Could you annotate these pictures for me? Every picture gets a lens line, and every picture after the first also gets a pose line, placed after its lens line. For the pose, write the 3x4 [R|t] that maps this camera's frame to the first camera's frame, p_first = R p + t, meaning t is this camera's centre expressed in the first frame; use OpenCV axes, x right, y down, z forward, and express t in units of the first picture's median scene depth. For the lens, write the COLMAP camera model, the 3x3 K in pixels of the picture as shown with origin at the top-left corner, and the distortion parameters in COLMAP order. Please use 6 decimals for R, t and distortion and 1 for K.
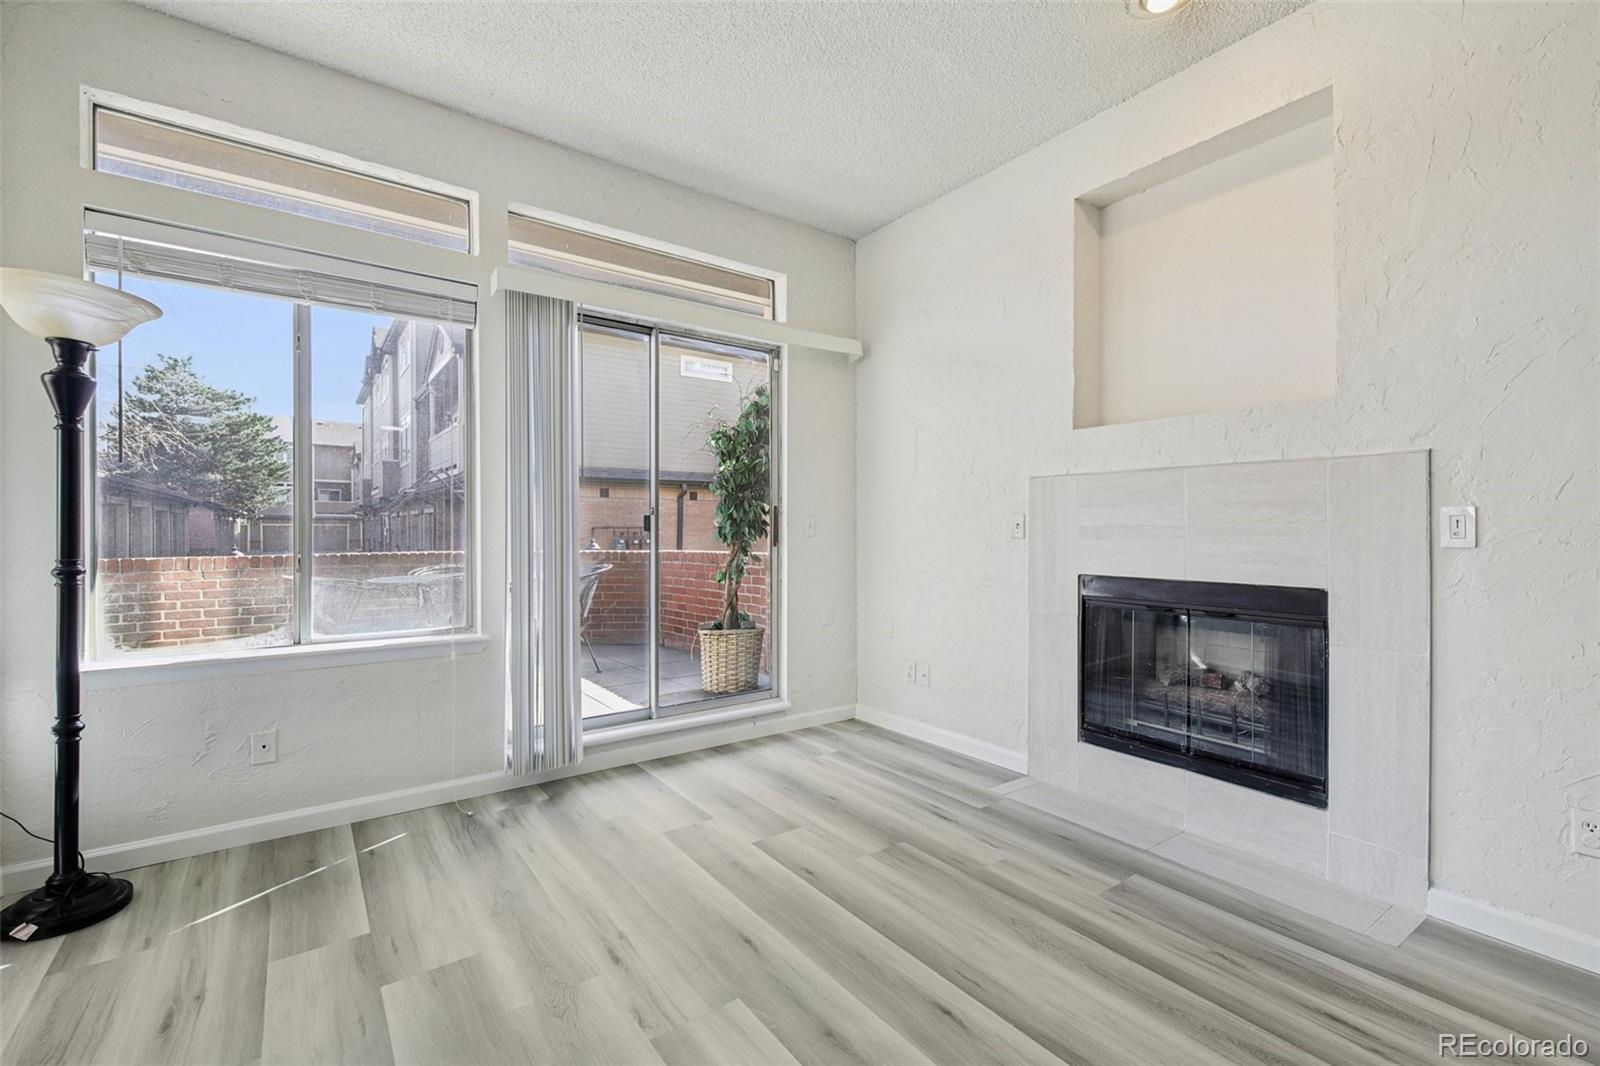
lens RADIAL K [[684.8, 0, 795.4], [0, 684.8, 532.0], [0, 0, 1]] dist [0.021004, -0.010460]
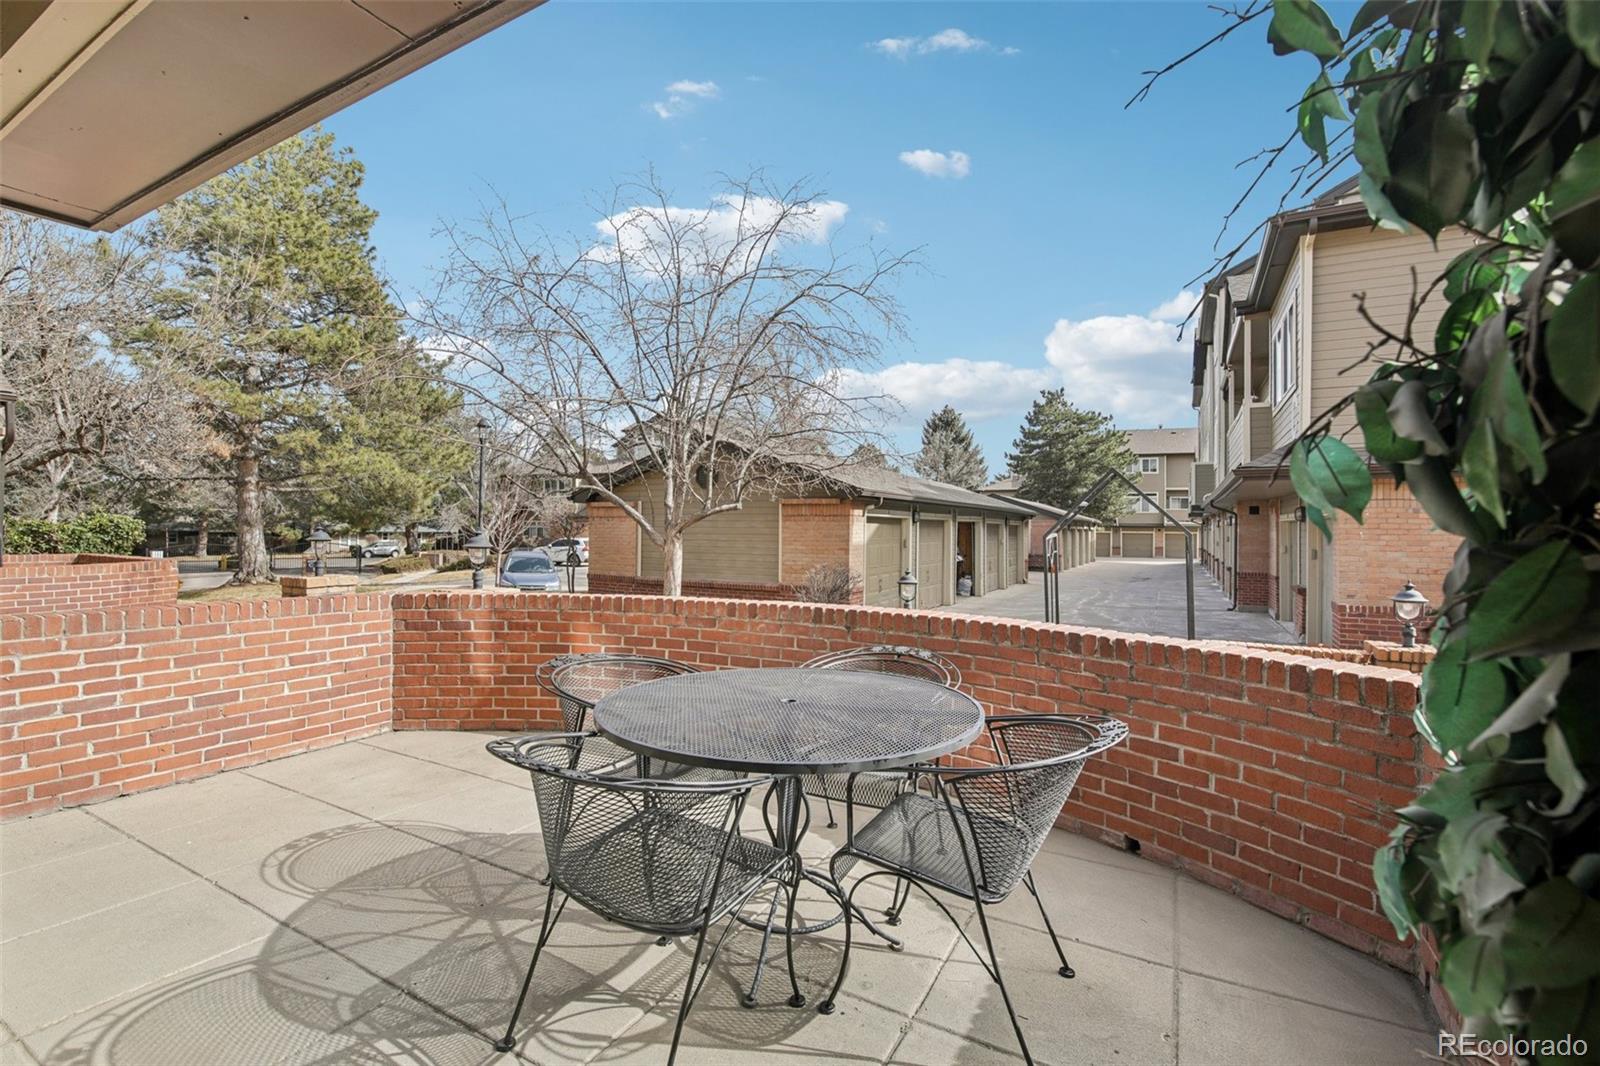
lens RADIAL K [[695.9, 0, 802.7], [0, 695.9, 518.9], [0, 0, 1]] dist [-0.002956, -0.000261]
pose [[0.431897, -0.010181, -0.901865, -0.065722], [-0.014147, 0.999737, -0.018060, -0.080842], [0.901812, 0.020559, 0.431640, 1.289099]]
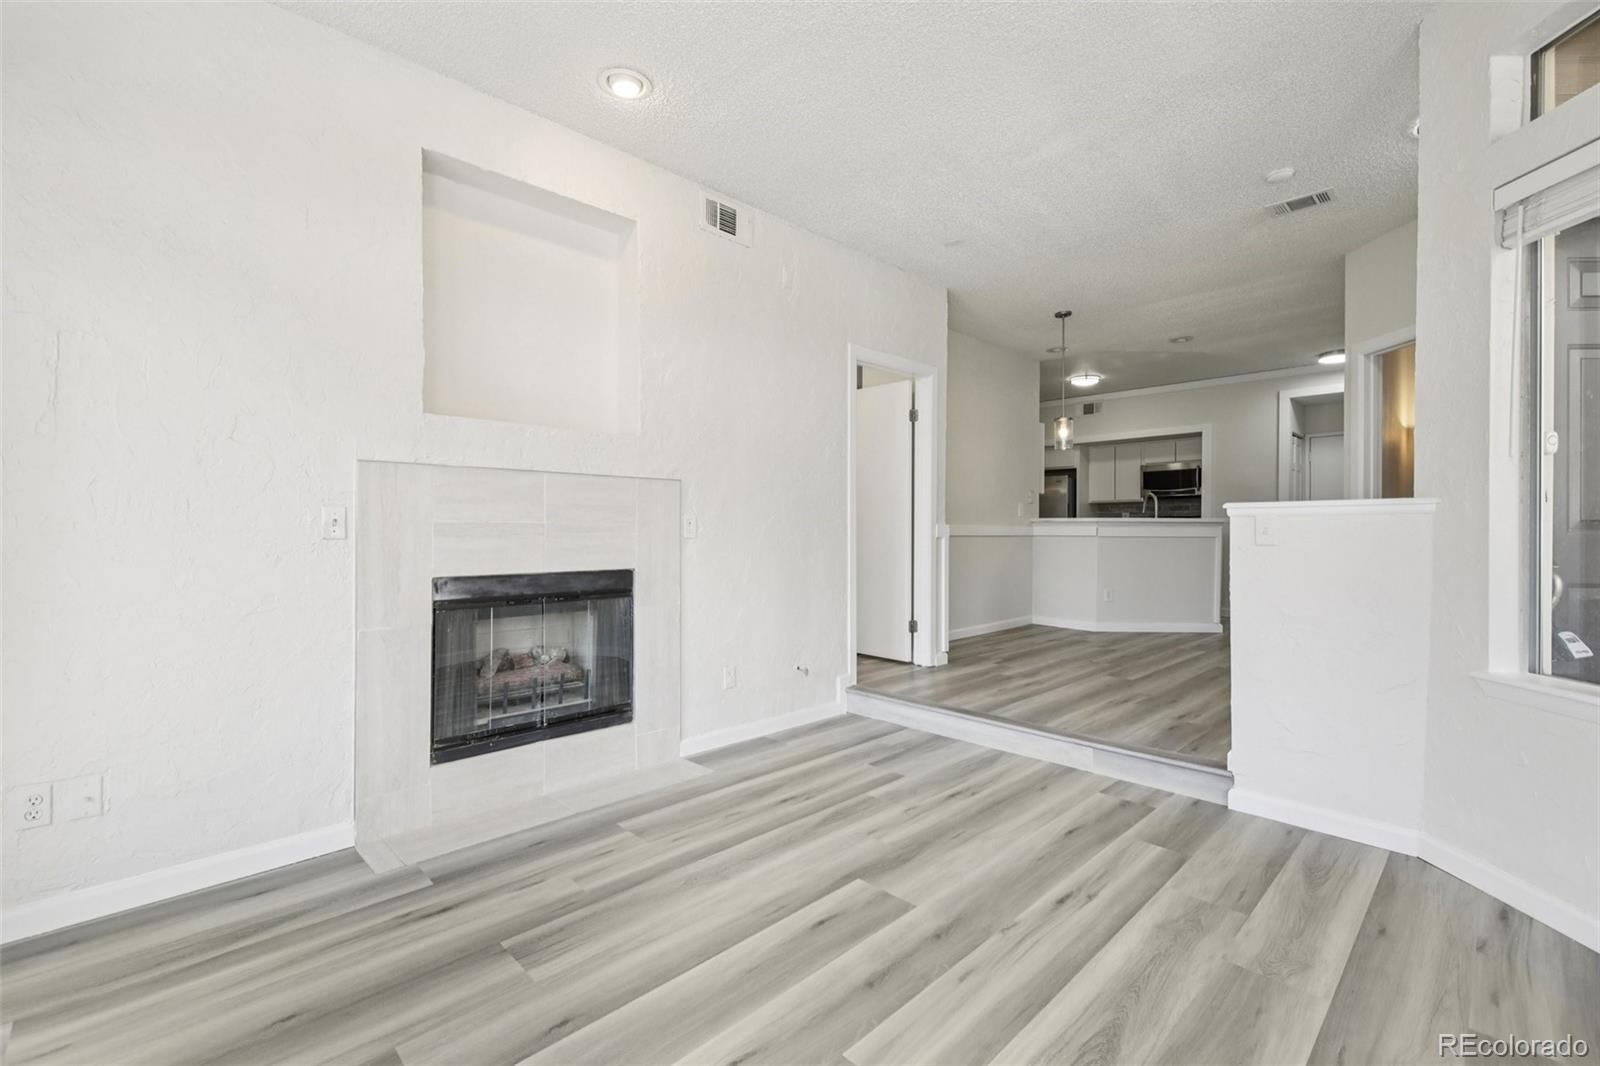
lens RADIAL K [[684.8, 0, 795.4], [0, 684.8, 532.0], [0, 0, 1]] dist [0.021004, -0.010460]
pose [[-0.137724, -0.004668, 0.990460, -0.544273], [0.004085, 0.999978, 0.005281, -0.000296], [-0.990462, 0.004774, -0.137701, 0.674839]]
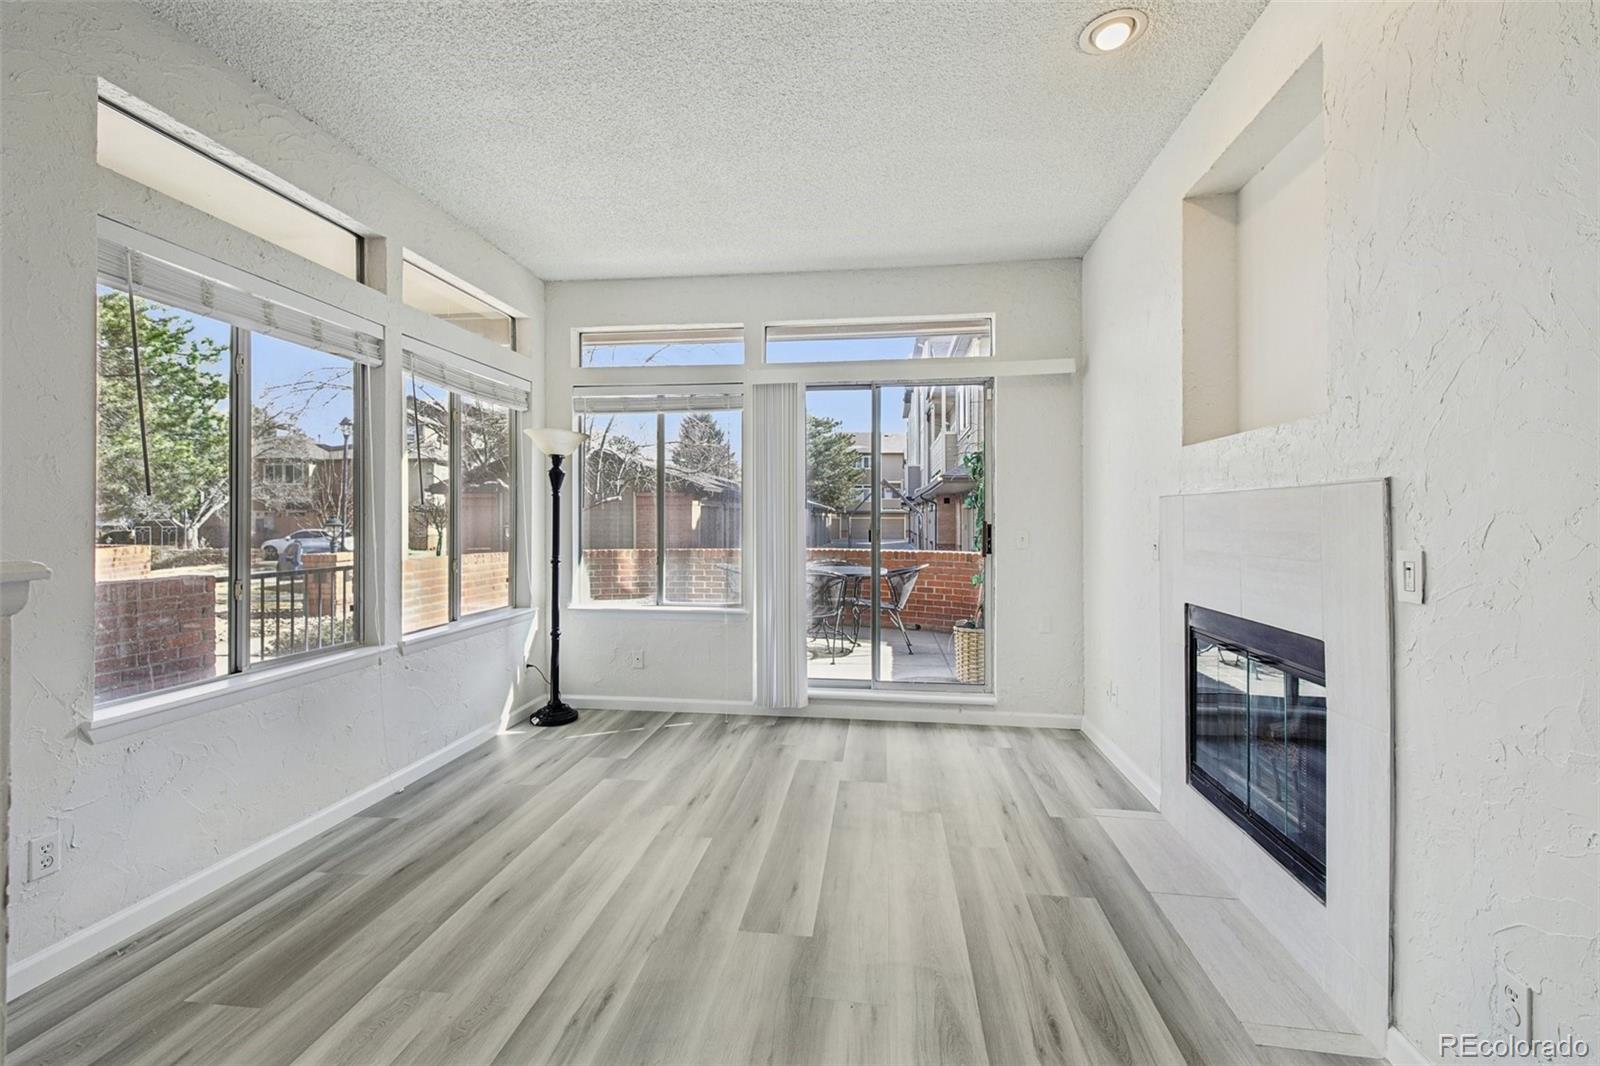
lens RADIAL K [[688.6, 0, 797.7], [0, 688.6, 522.3], [0, 0, 1]] dist [0.009483, -0.000685]
pose [[0.728443, 0.001921, -0.685103, 0.685514], [-0.002512, 0.999997, 0.000132, -0.046910], [0.685101, 0.001625, 0.728446, -0.037816]]
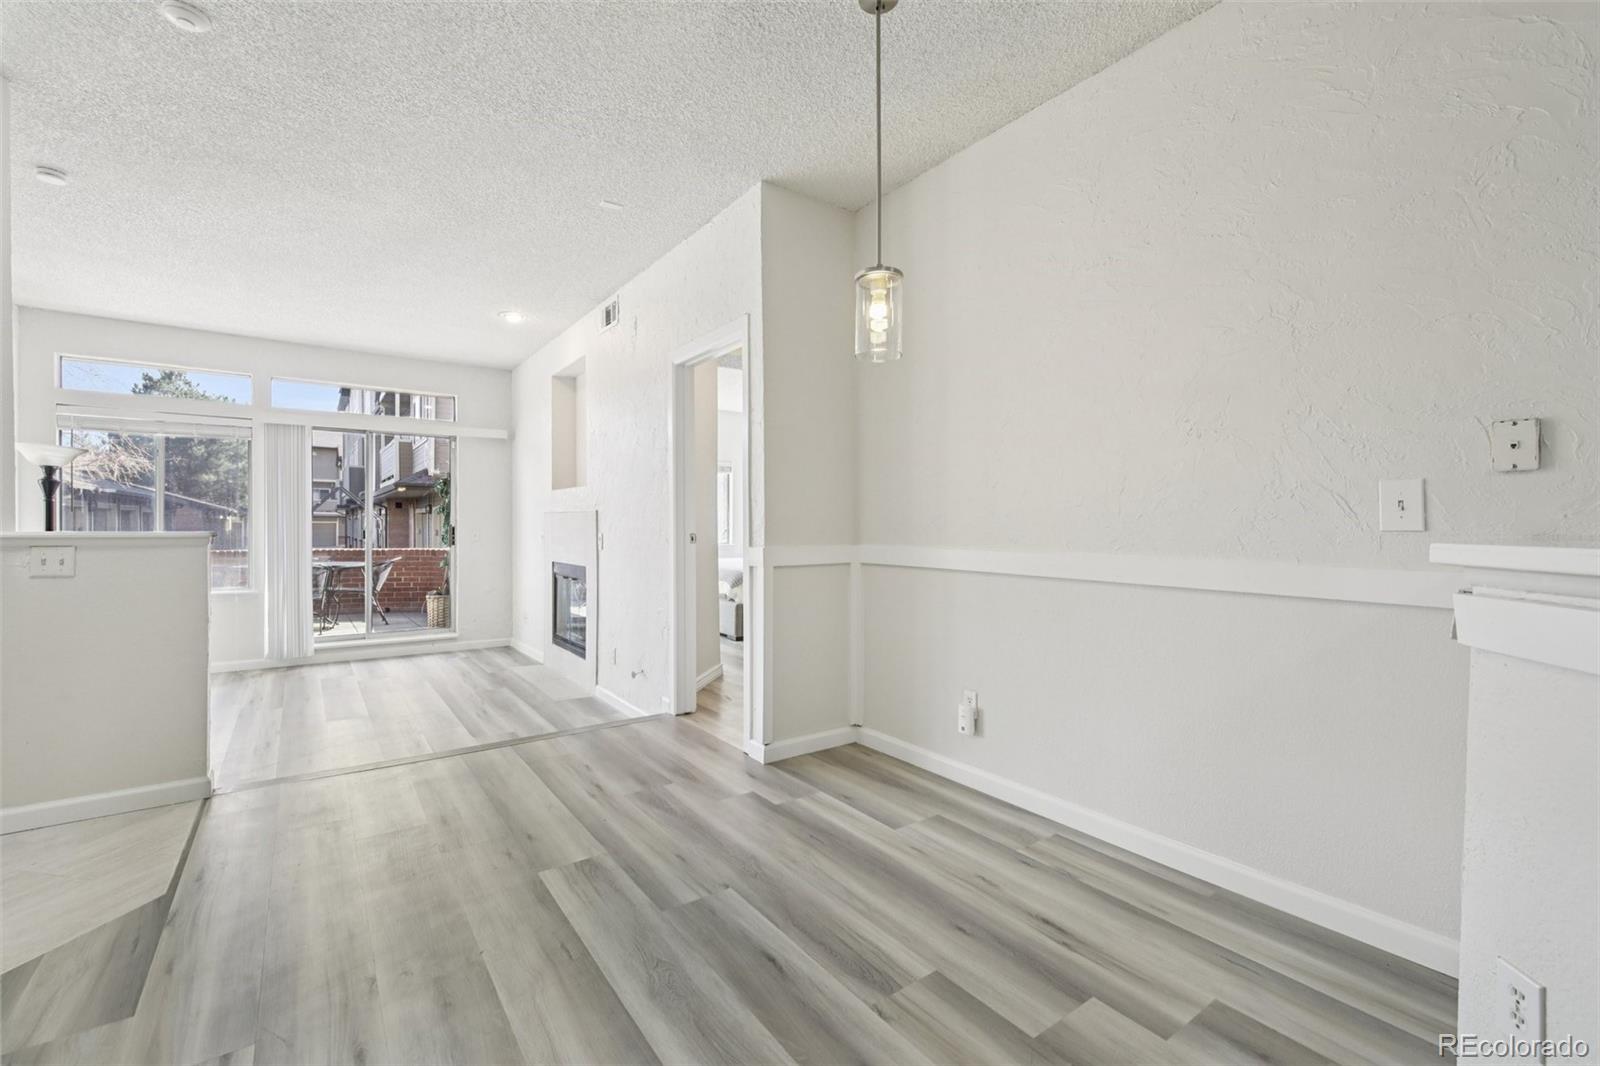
lens RADIAL K [[696.4, 0, 801.6], [0, 696.4, 527.8], [0, 0, 1]] dist [0.009443, -0.000358]
pose [[0.999967, 0.003057, -0.007522, 1.189425], [-0.003071, 0.999994, -0.001824, -0.039244], [0.007516, 0.001847, 0.999970, -1.072970]]
